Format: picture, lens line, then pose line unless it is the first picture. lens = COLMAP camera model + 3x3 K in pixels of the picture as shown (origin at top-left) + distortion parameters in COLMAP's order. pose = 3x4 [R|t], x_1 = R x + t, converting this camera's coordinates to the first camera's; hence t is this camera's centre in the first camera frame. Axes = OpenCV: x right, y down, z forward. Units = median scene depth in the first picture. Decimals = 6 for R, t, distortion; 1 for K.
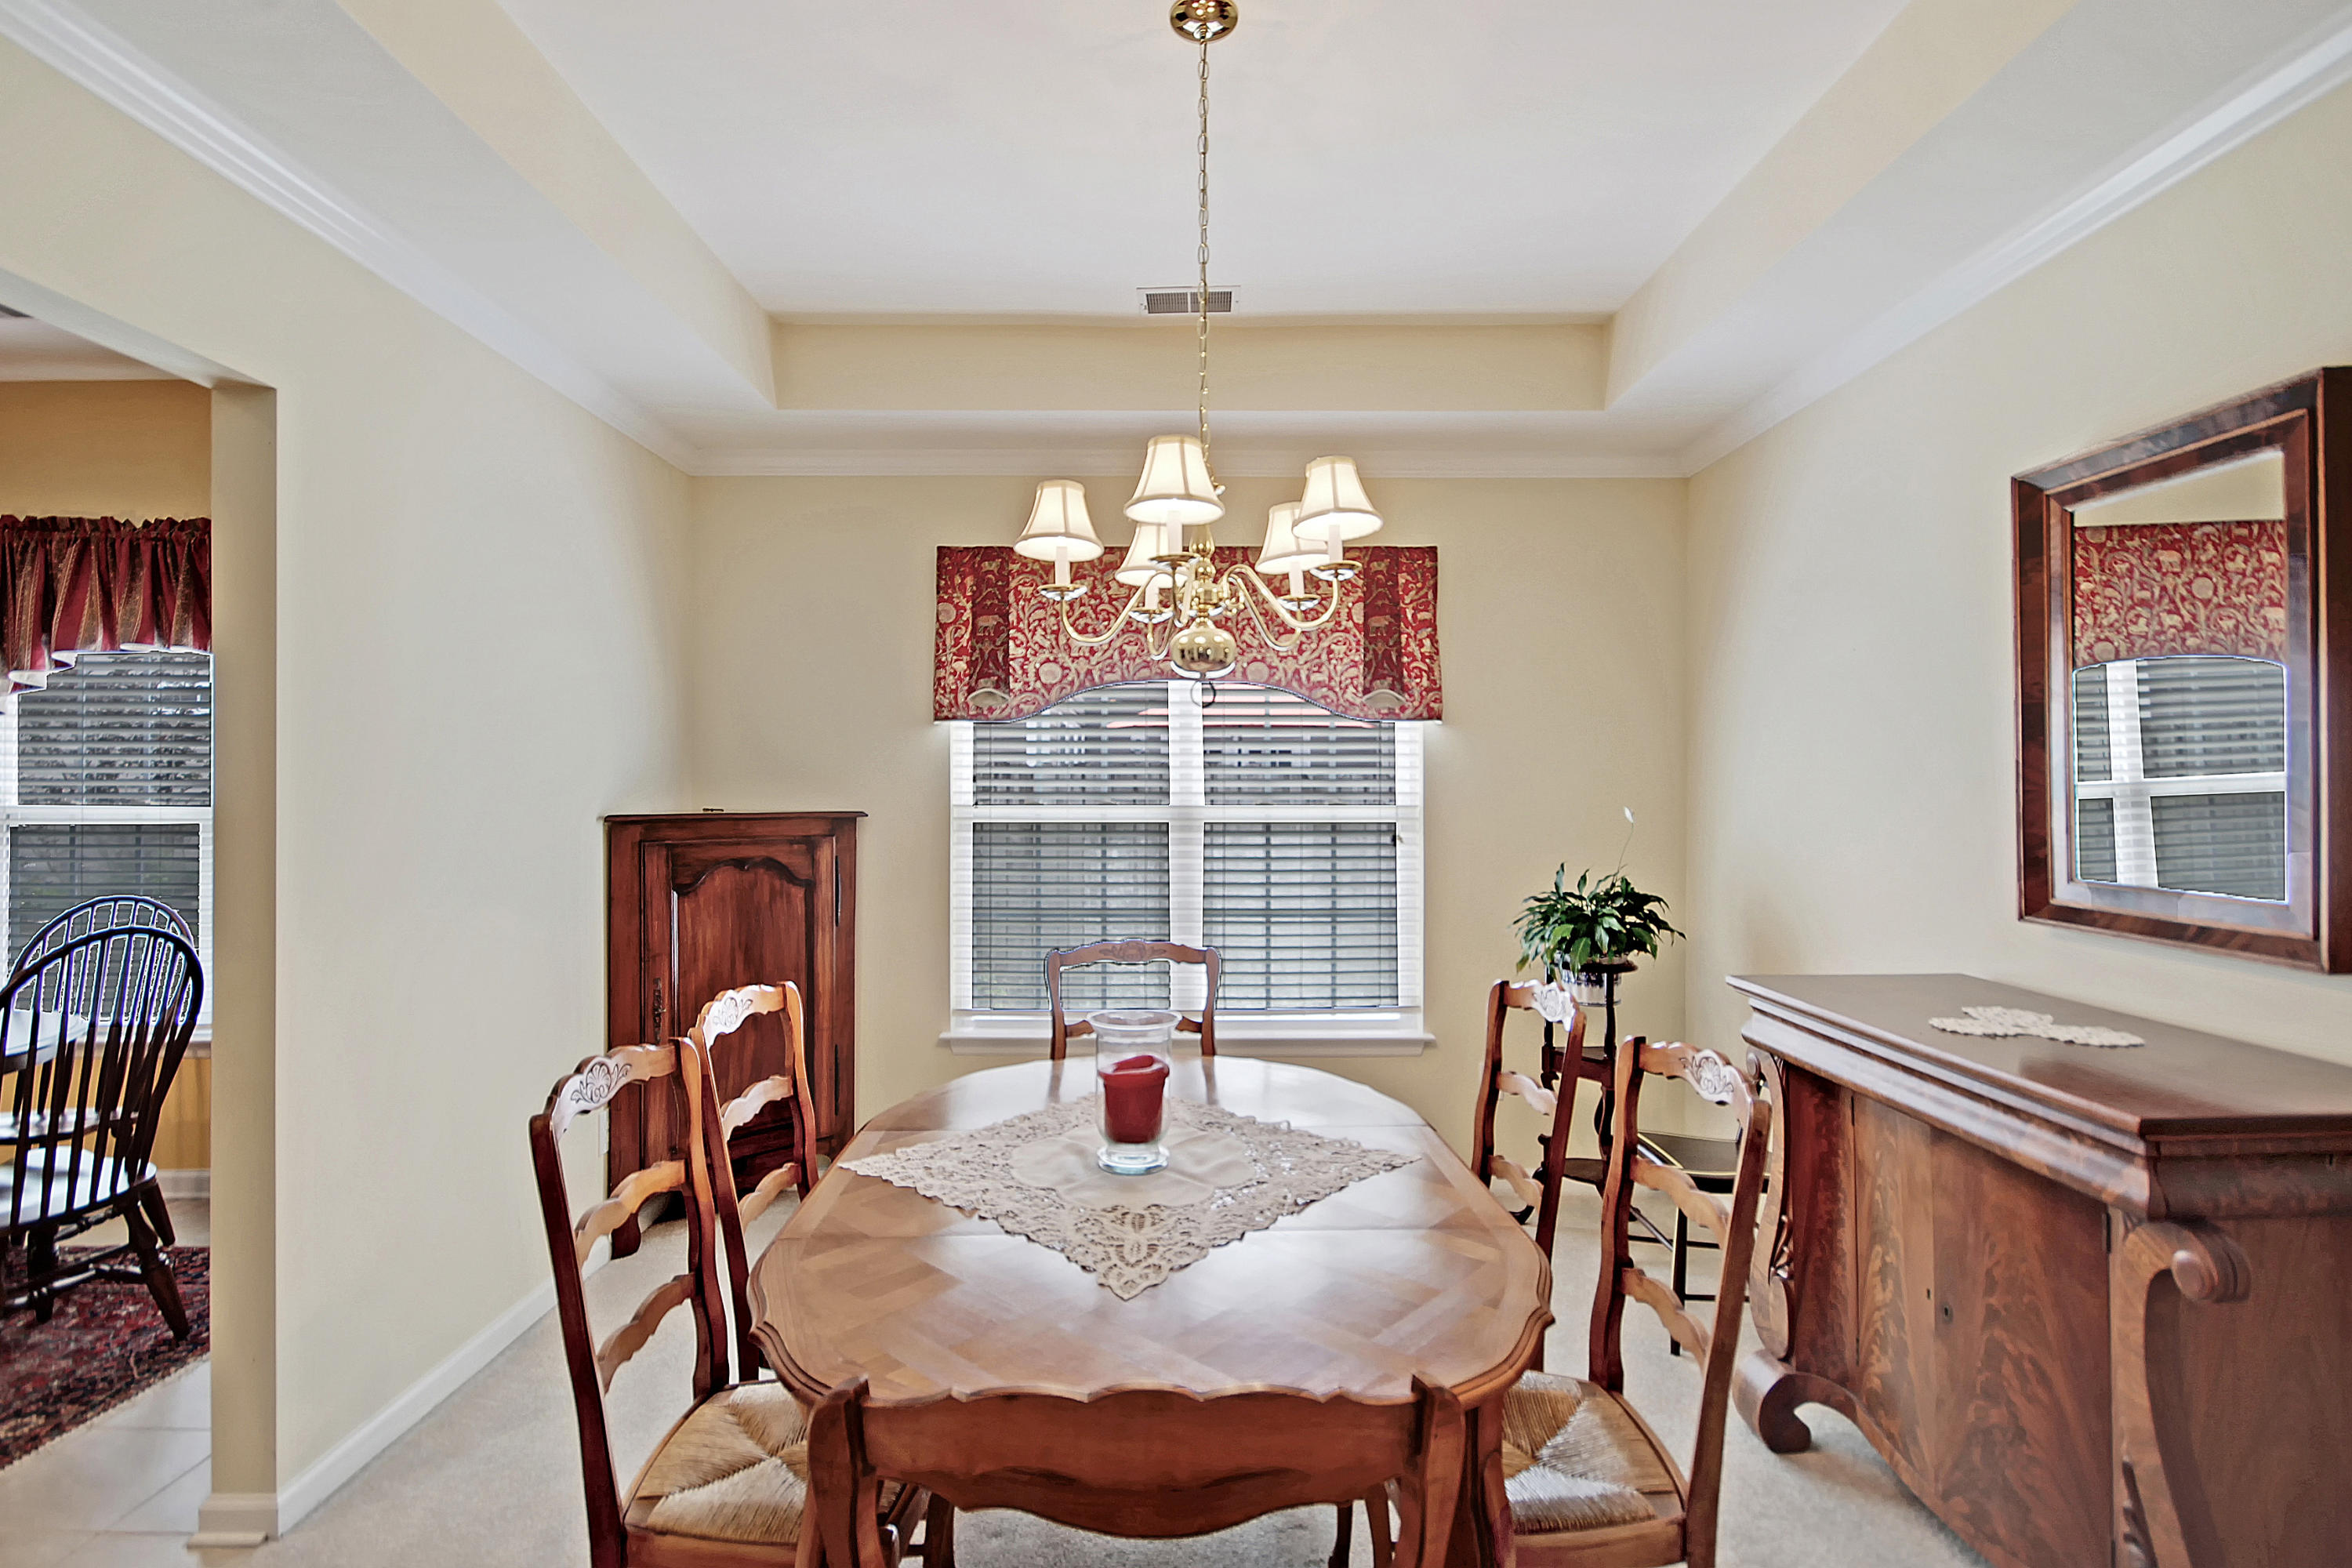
lens RADIAL K [[1105.4, 0, 1171.5], [0, 1105.4, 781.3], [0, 0, 1]] dist [-0.002185, -0.000337]
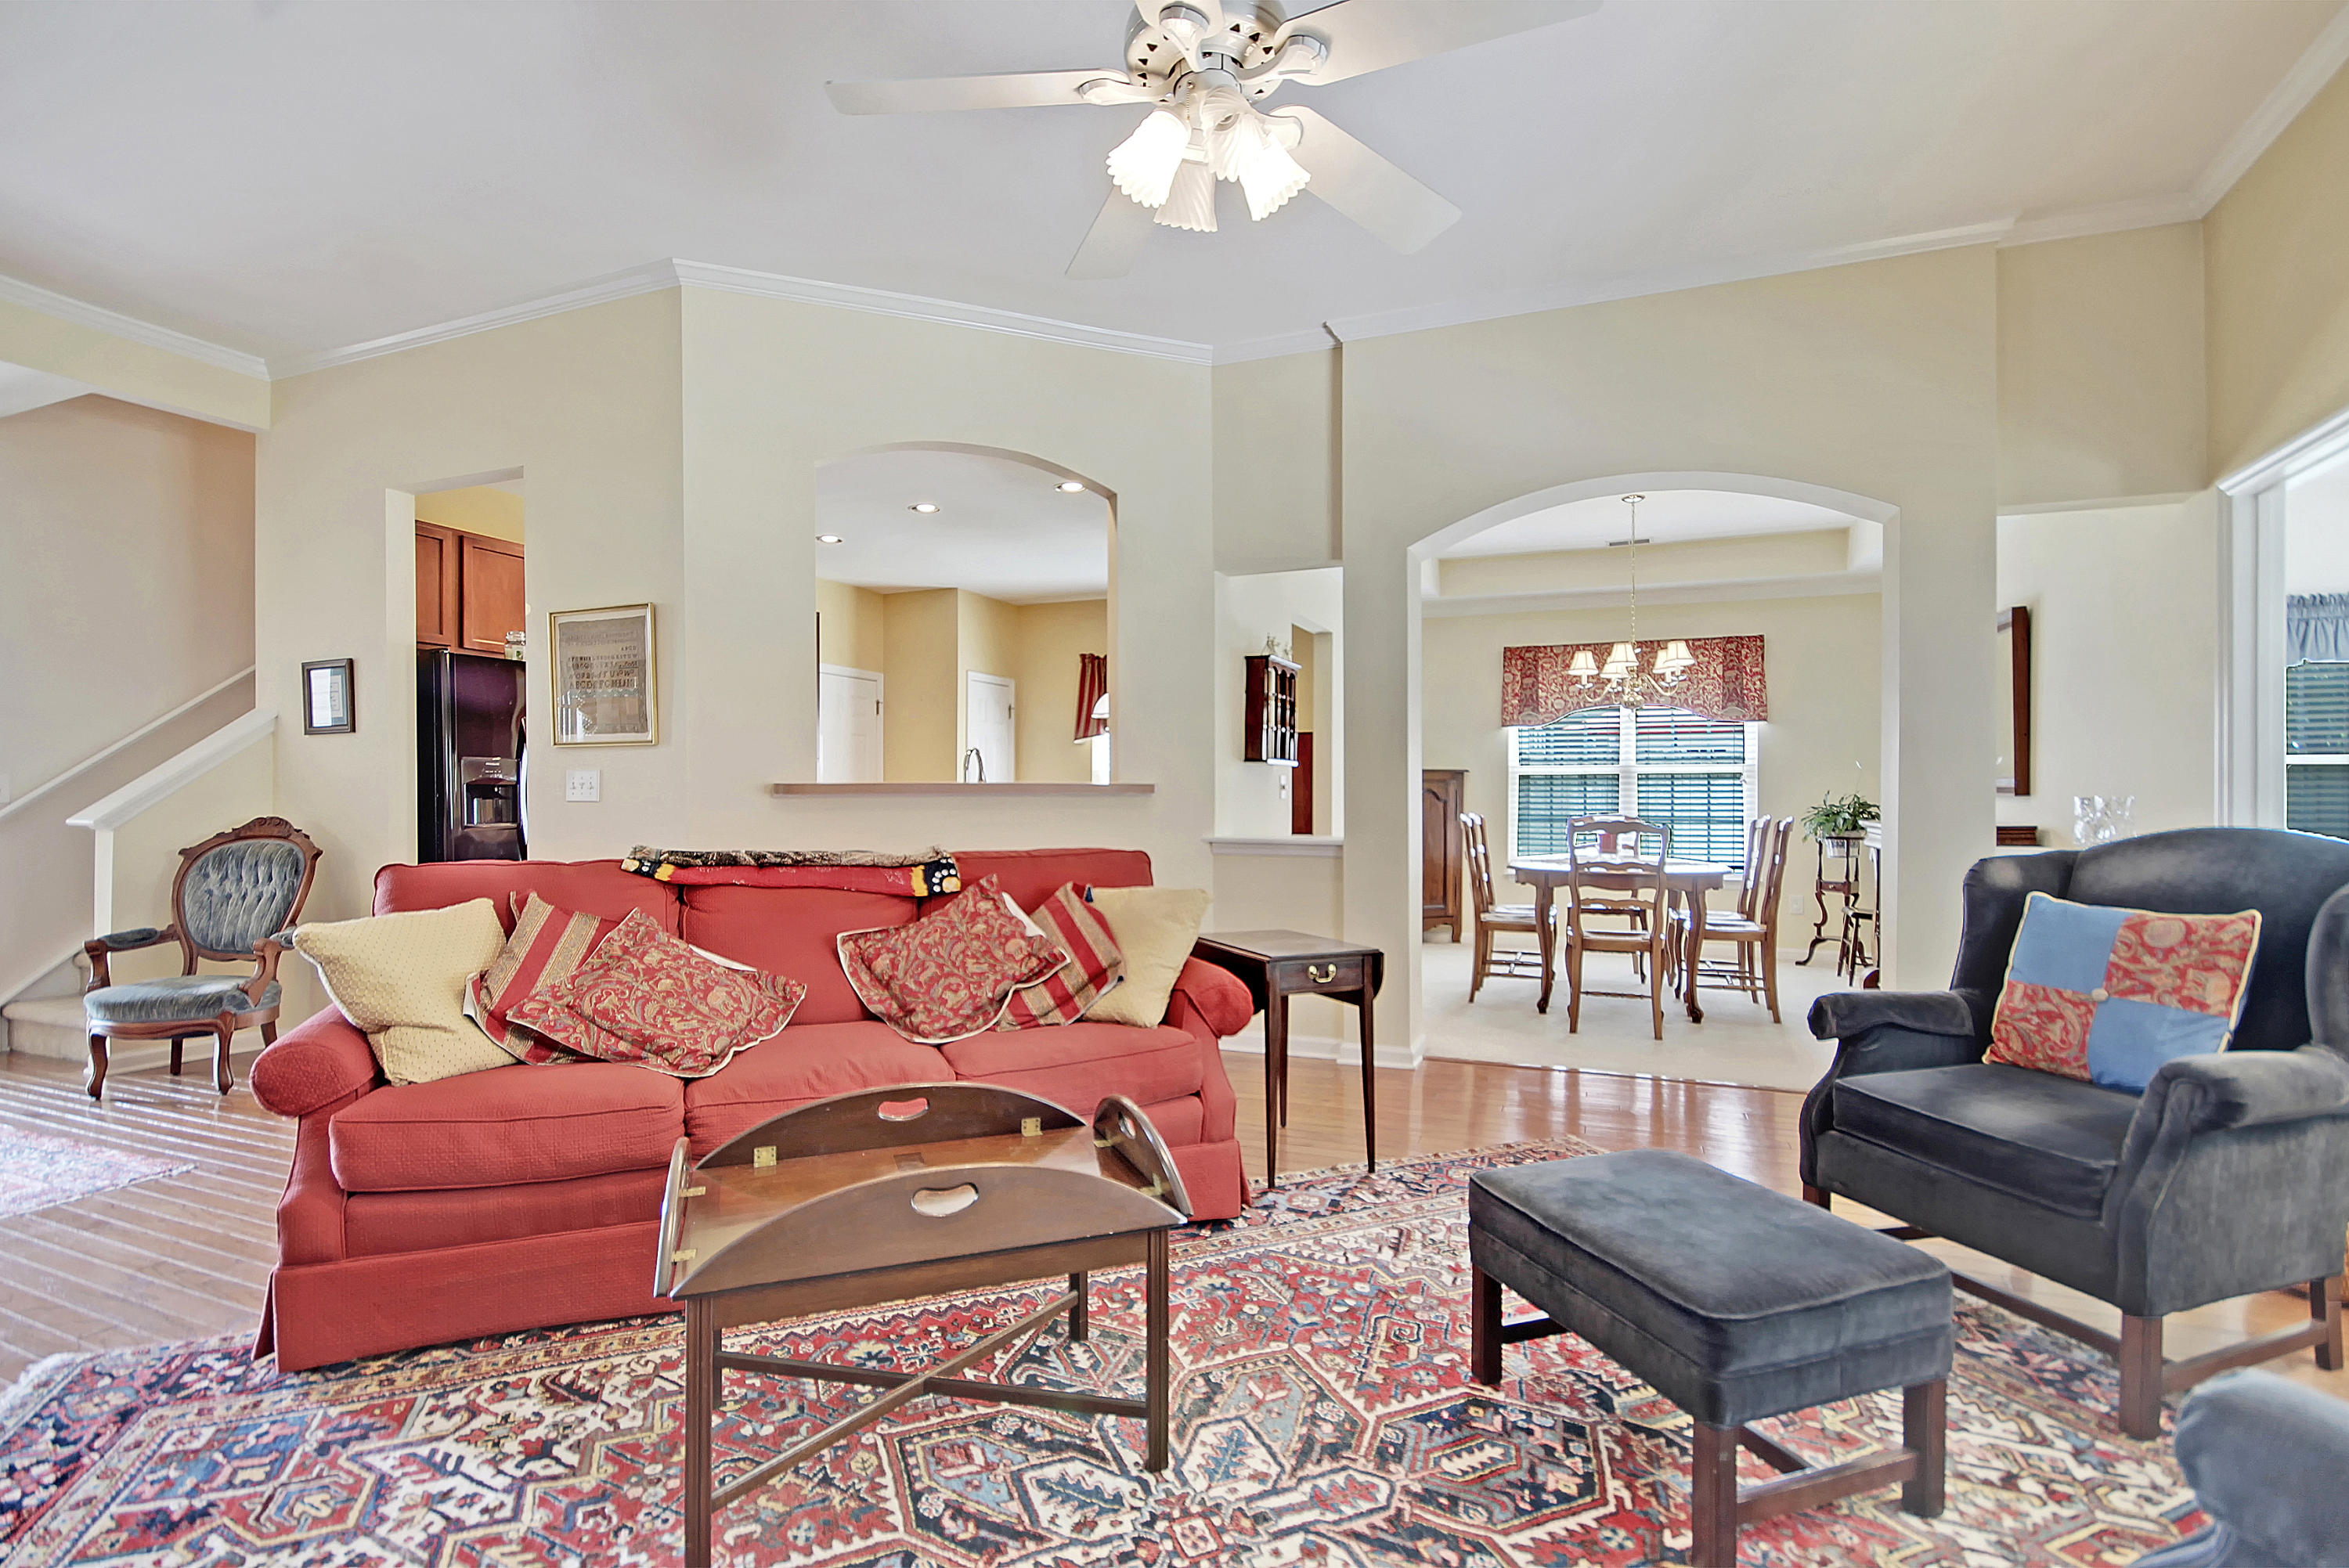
lens RADIAL K [[1103.9, 0, 1159.7], [0, 1103.9, 786.3], [0, 0, 1]] dist [-0.002185, -0.000337]
pose [[0.923965, -0.001782, -0.382473, -0.006548], [0.000606, 0.999995, -0.003195, 0.068352], [0.382477, 0.002720, 0.923961, -1.266794]]
